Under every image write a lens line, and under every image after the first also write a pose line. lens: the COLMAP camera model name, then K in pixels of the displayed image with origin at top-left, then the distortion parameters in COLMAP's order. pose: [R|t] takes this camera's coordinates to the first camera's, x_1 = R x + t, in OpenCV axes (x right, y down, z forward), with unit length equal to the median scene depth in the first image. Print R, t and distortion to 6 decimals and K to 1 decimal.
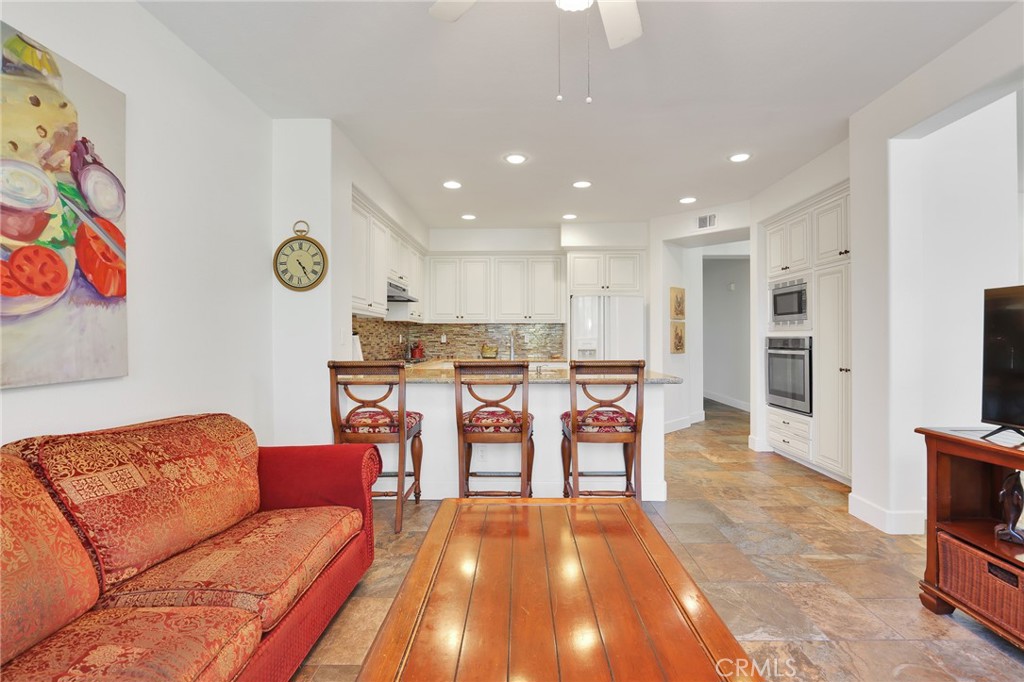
lens RADIAL K [[475.6, 0, 520.5], [0, 475.6, 339.7], [0, 0, 1]] dist [-0.015682, 0.000773]
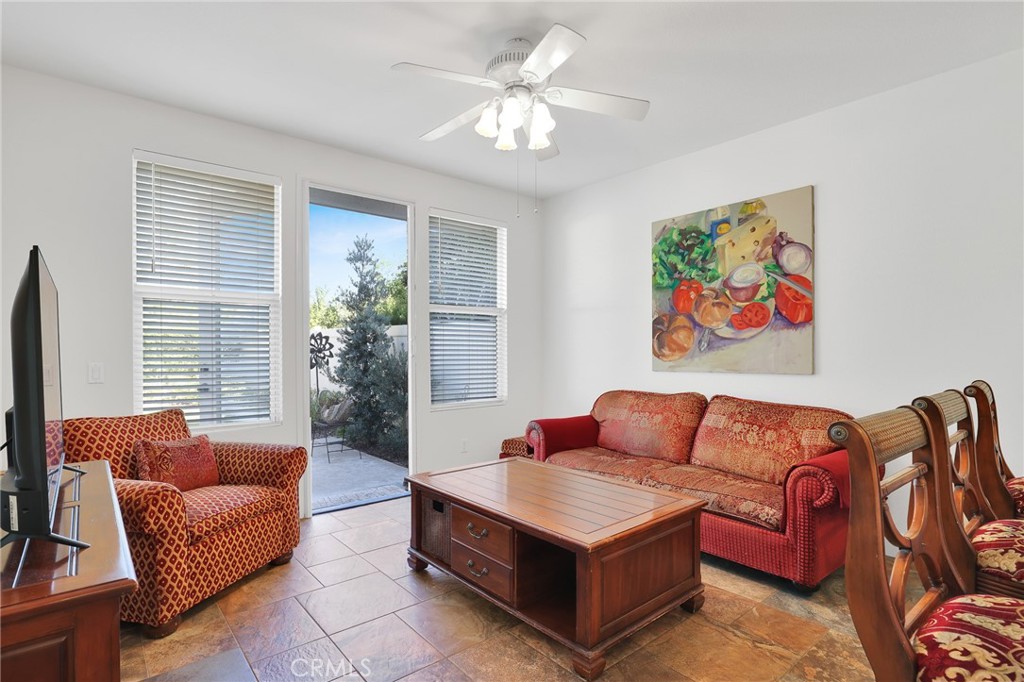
lens RADIAL K [[508.8, 0, 518.1], [0, 508.8, 356.8], [0, 0, 1]] dist [-0.020613, 0.000382]
pose [[-0.758081, 0.012660, -0.652038, 0.453379], [0.002658, 0.999863, 0.016323, -0.003862], [0.652155, 0.010641, -0.758011, 0.801808]]
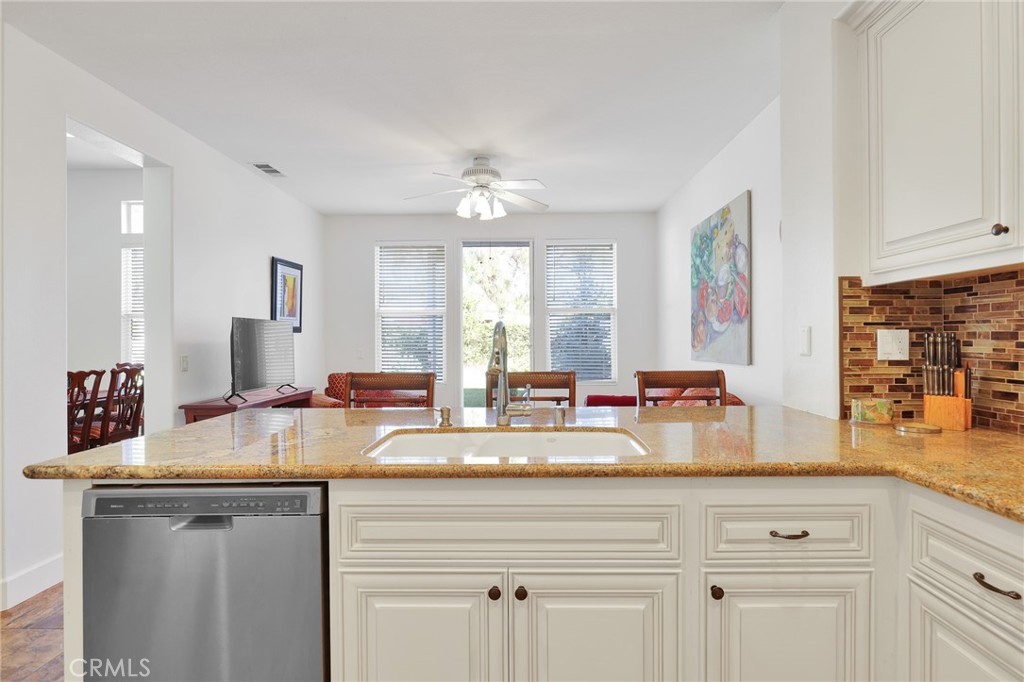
lens RADIAL K [[516.7, 0, 528.4], [0, 516.7, 340.2], [0, 0, 1]] dist [0.002367, 0.000470]
pose [[-0.999958, 0.009148, 0.000018, -0.047042], [0.009148, 0.999957, 0.001457, -0.009175], [-0.000005, 0.001458, -0.999999, 1.378536]]
